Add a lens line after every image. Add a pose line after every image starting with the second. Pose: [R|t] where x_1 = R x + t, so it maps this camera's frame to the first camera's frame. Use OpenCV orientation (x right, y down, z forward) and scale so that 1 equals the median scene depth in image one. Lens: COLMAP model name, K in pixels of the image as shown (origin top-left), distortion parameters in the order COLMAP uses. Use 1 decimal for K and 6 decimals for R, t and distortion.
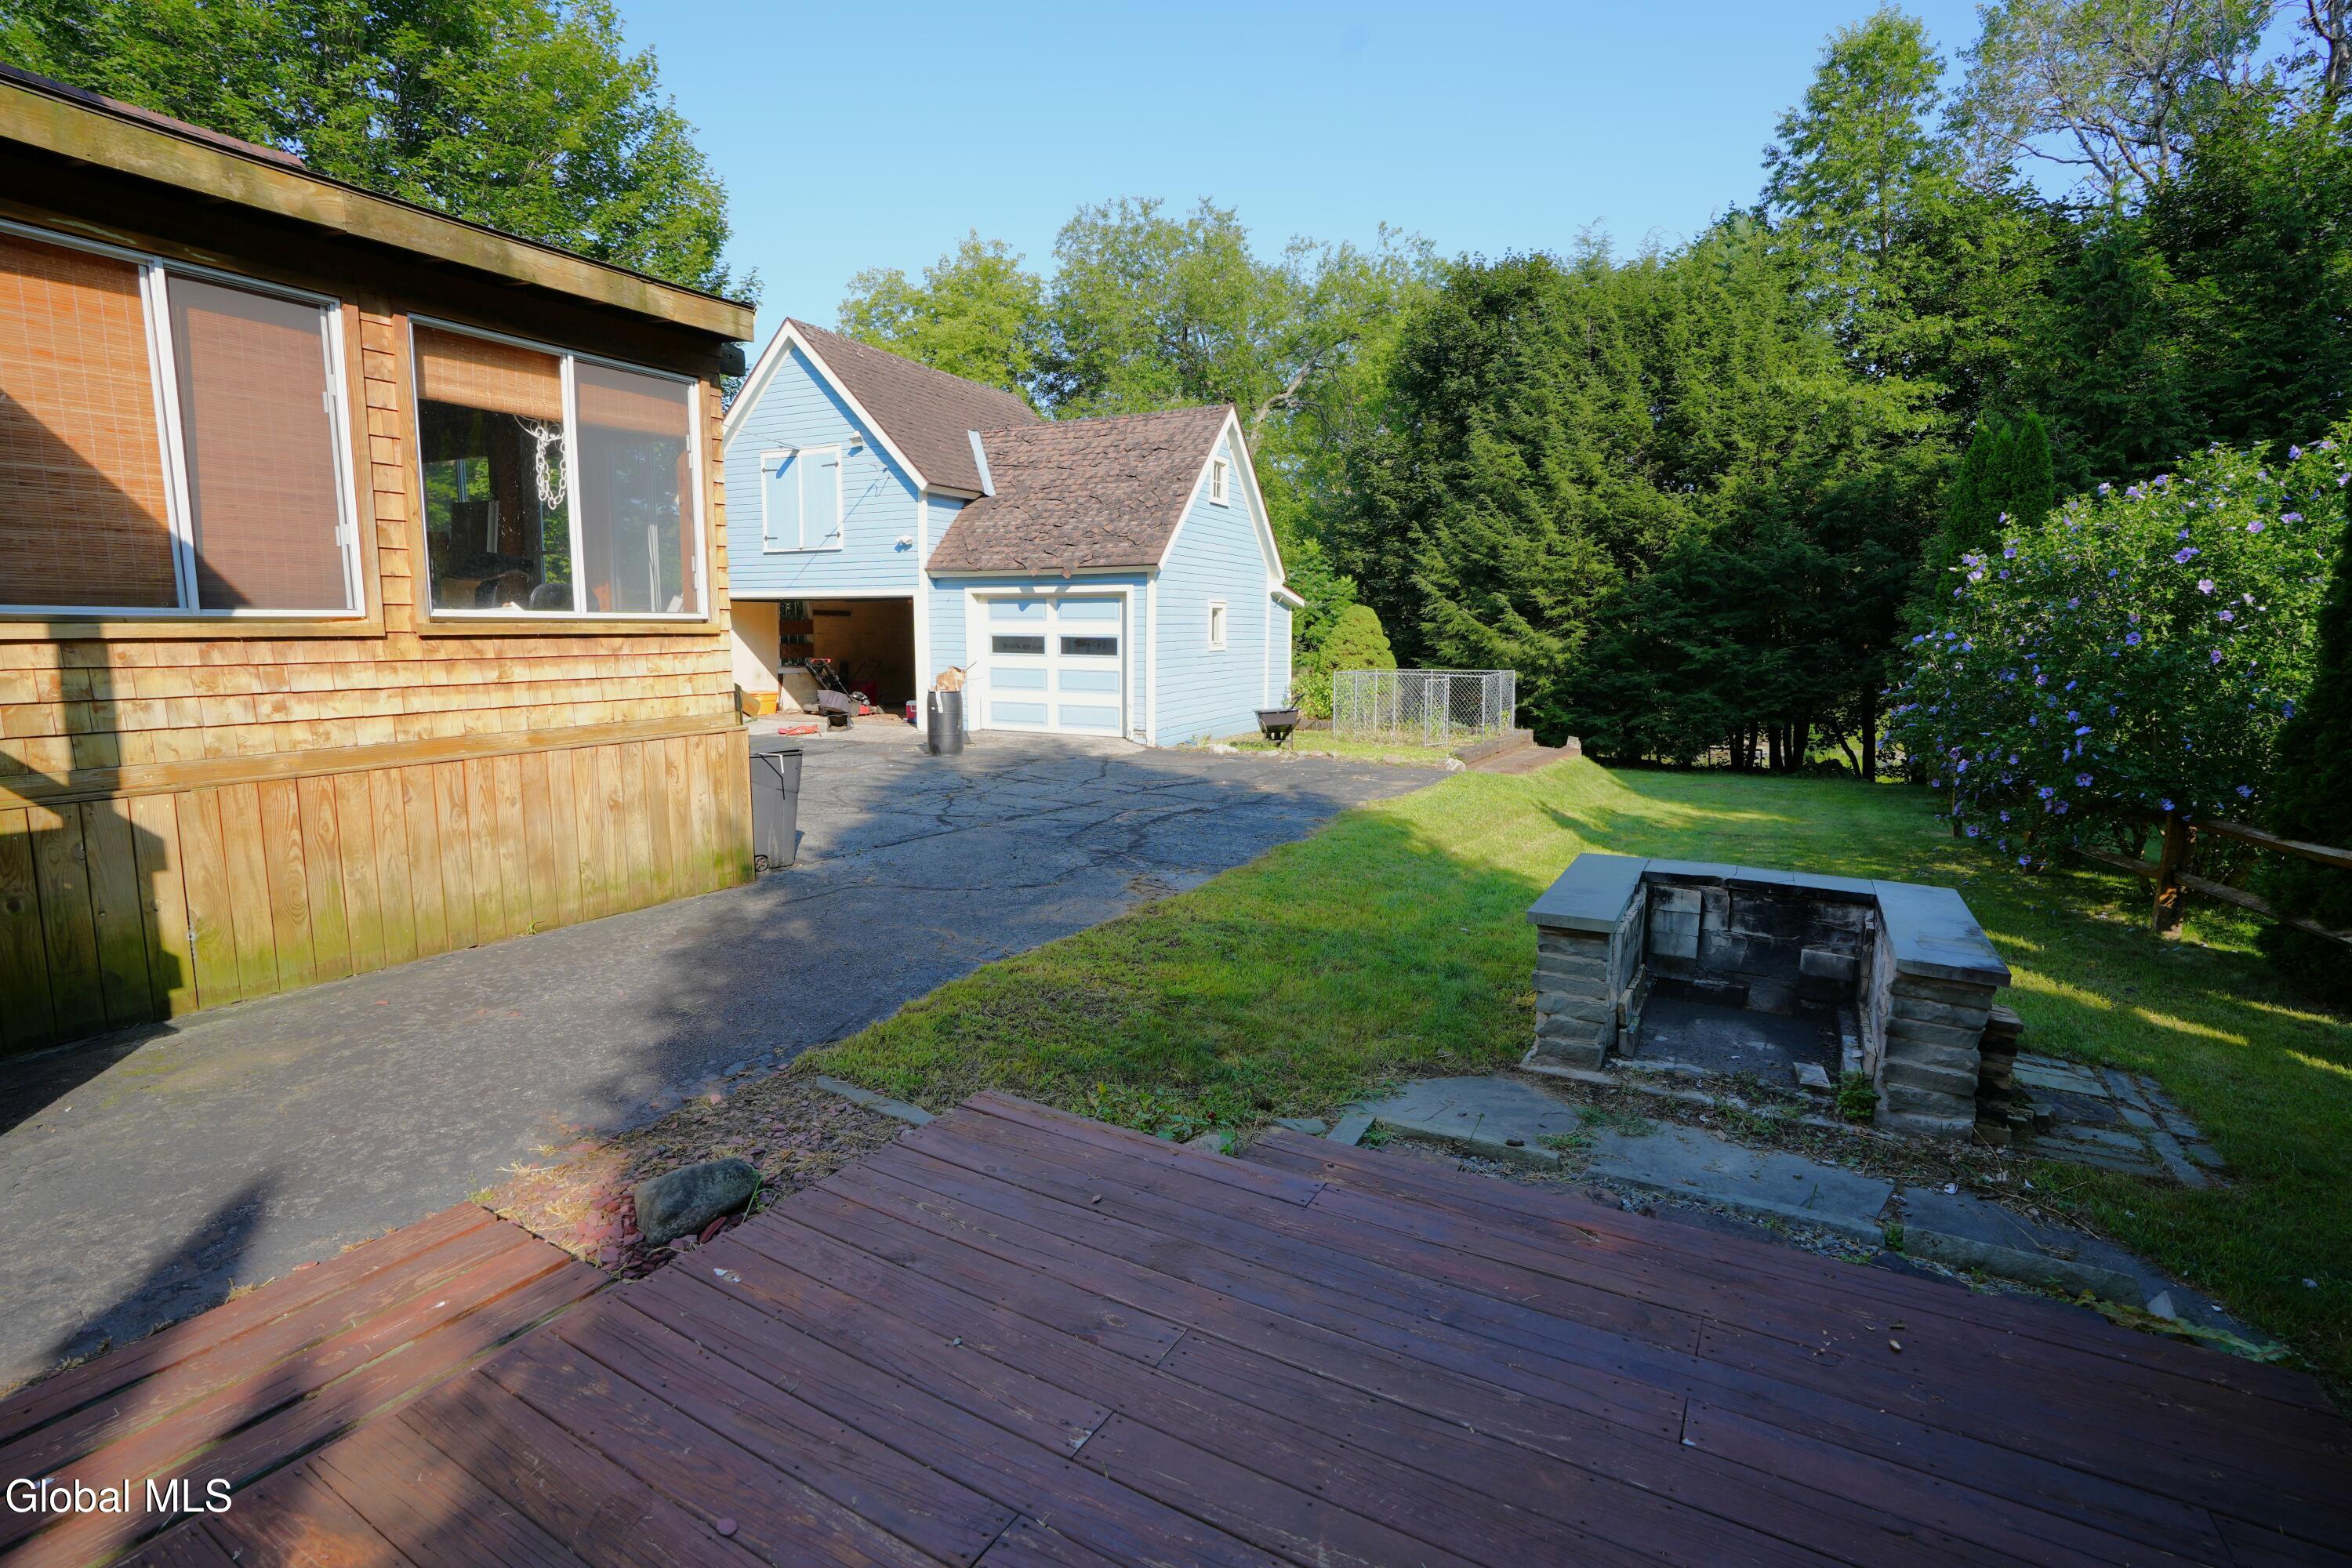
lens RADIAL K [[1070.2, 0, 1175.3], [0, 1070.2, 773.6], [0, 0, 1]] dist [-0.078332, 0.026831]
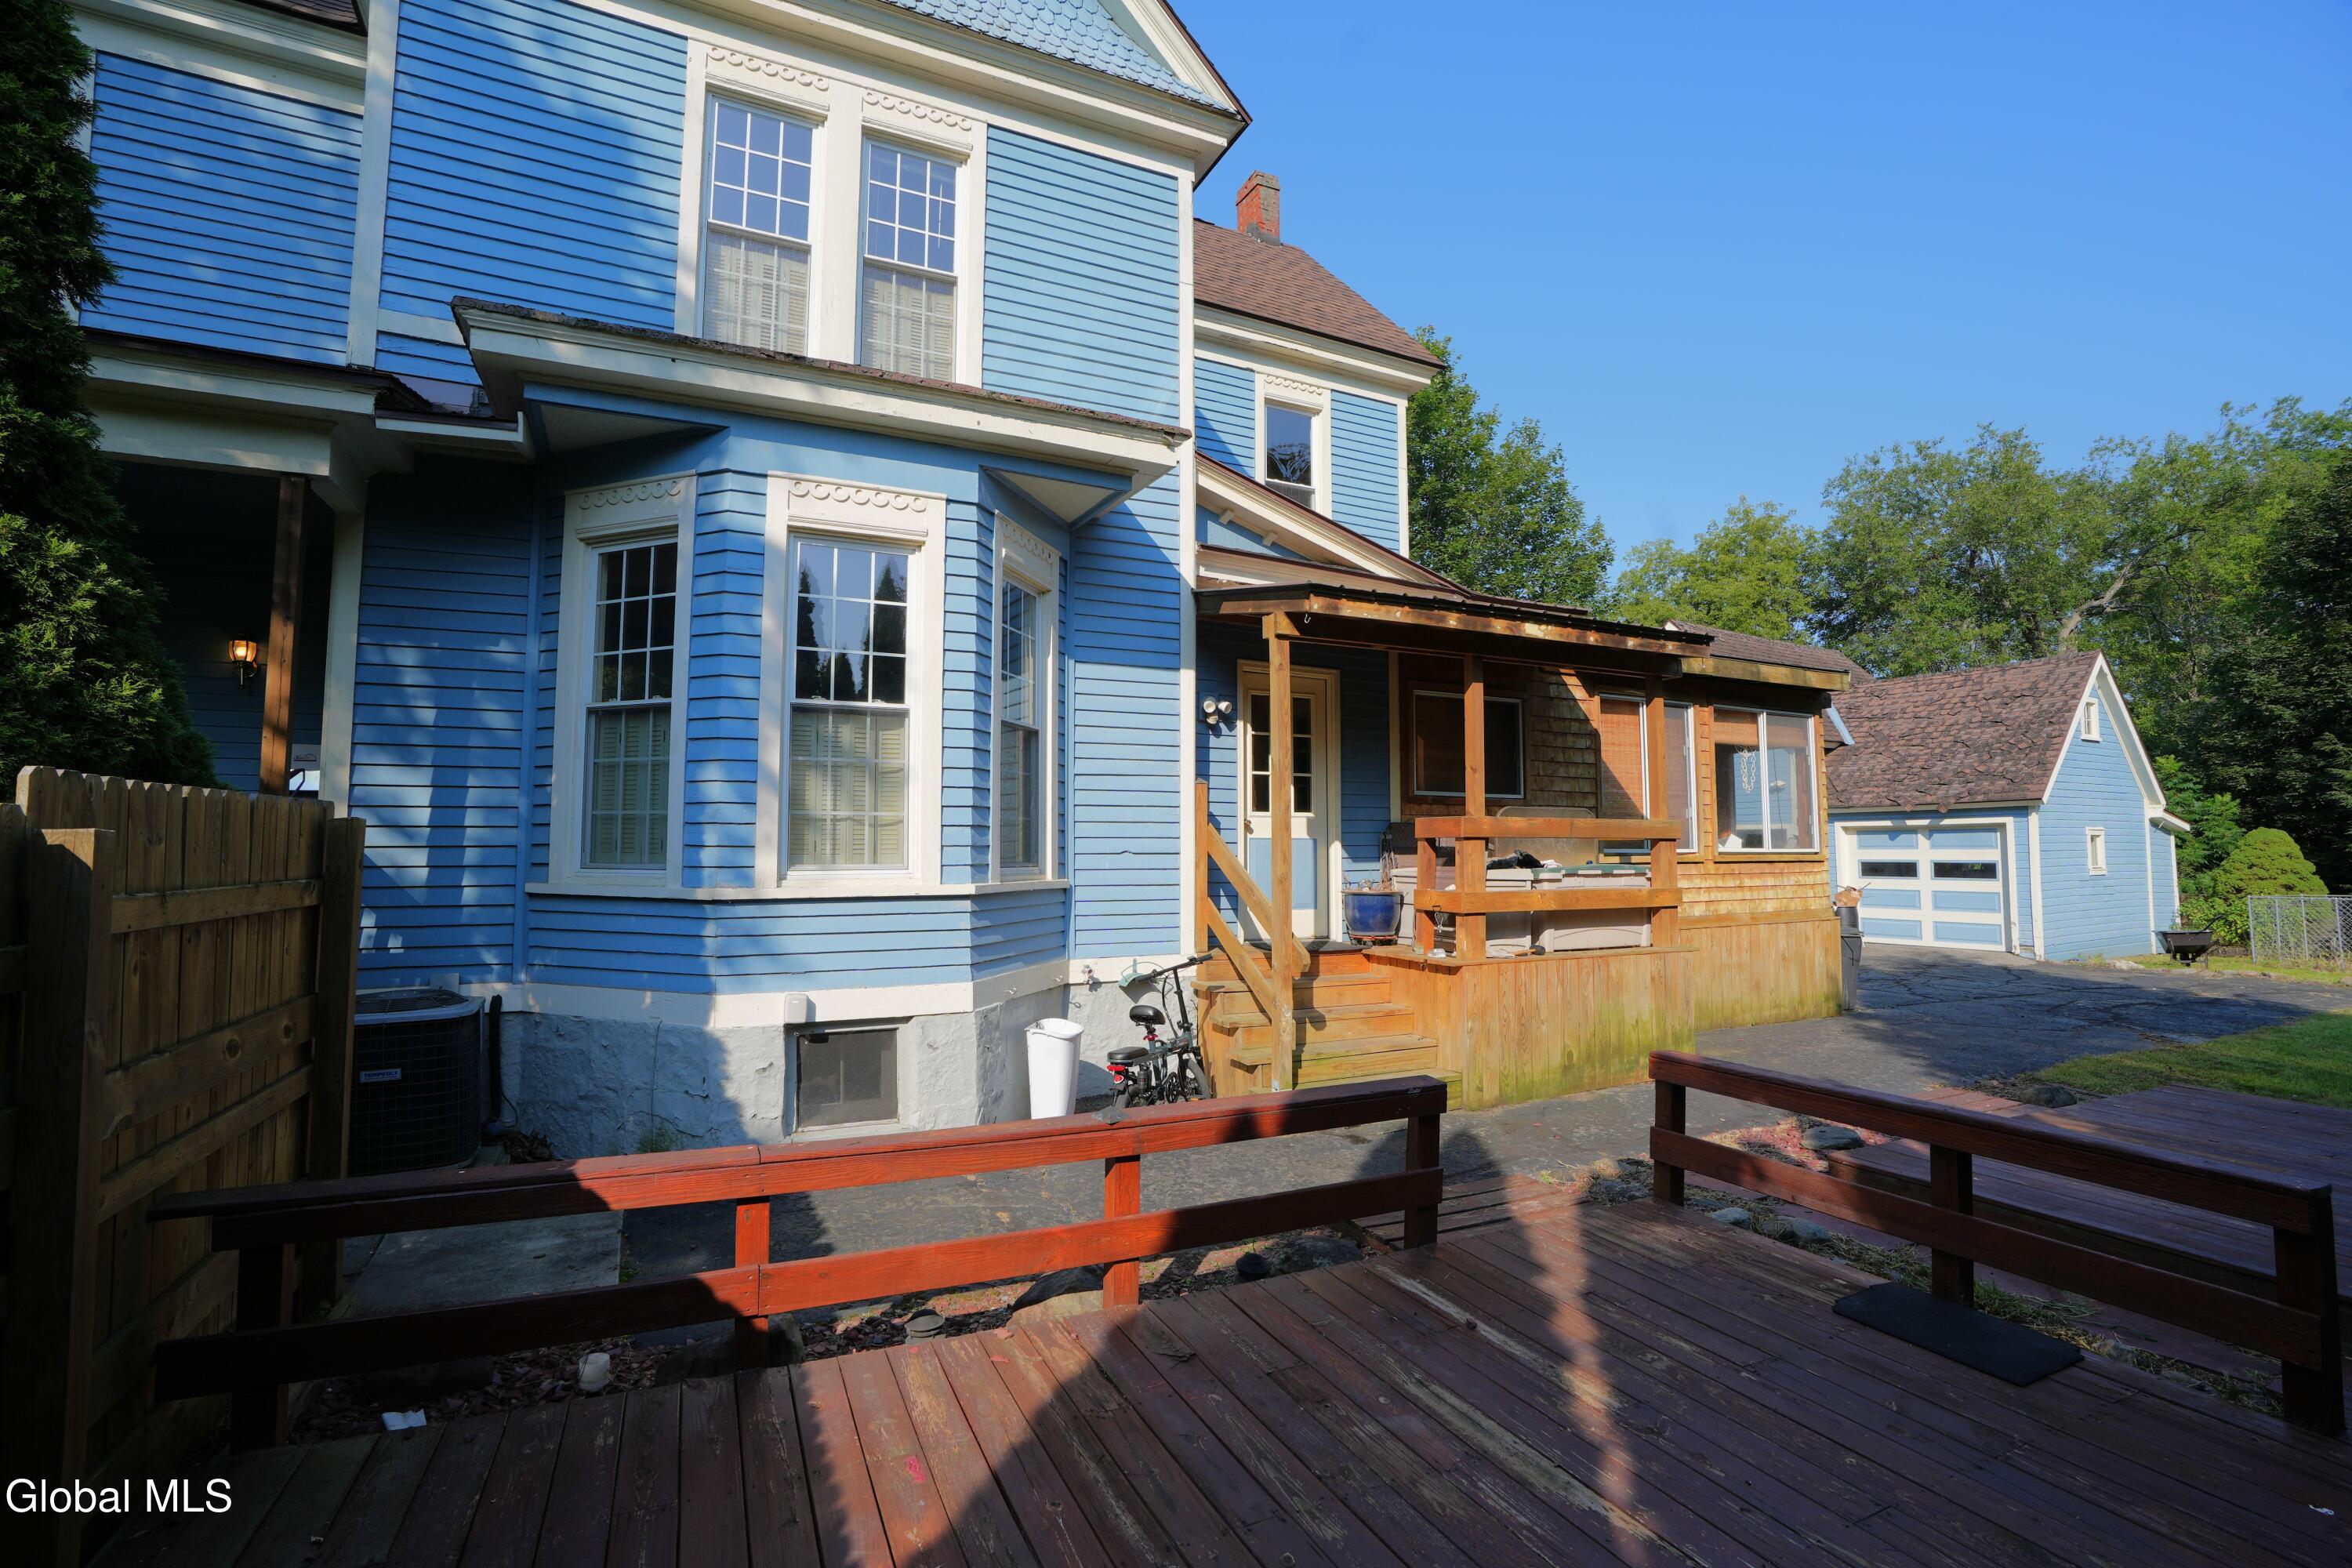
lens RADIAL K [[1070.2, 0, 1175.3], [0, 1070.2, 773.6], [0, 0, 1]] dist [-0.078332, 0.026831]
pose [[0.814944, -0.047385, -0.577599, -0.123097], [-0.075068, 0.979625, -0.186280, 0.046369], [0.574657, 0.195167, 0.794782, -0.369872]]
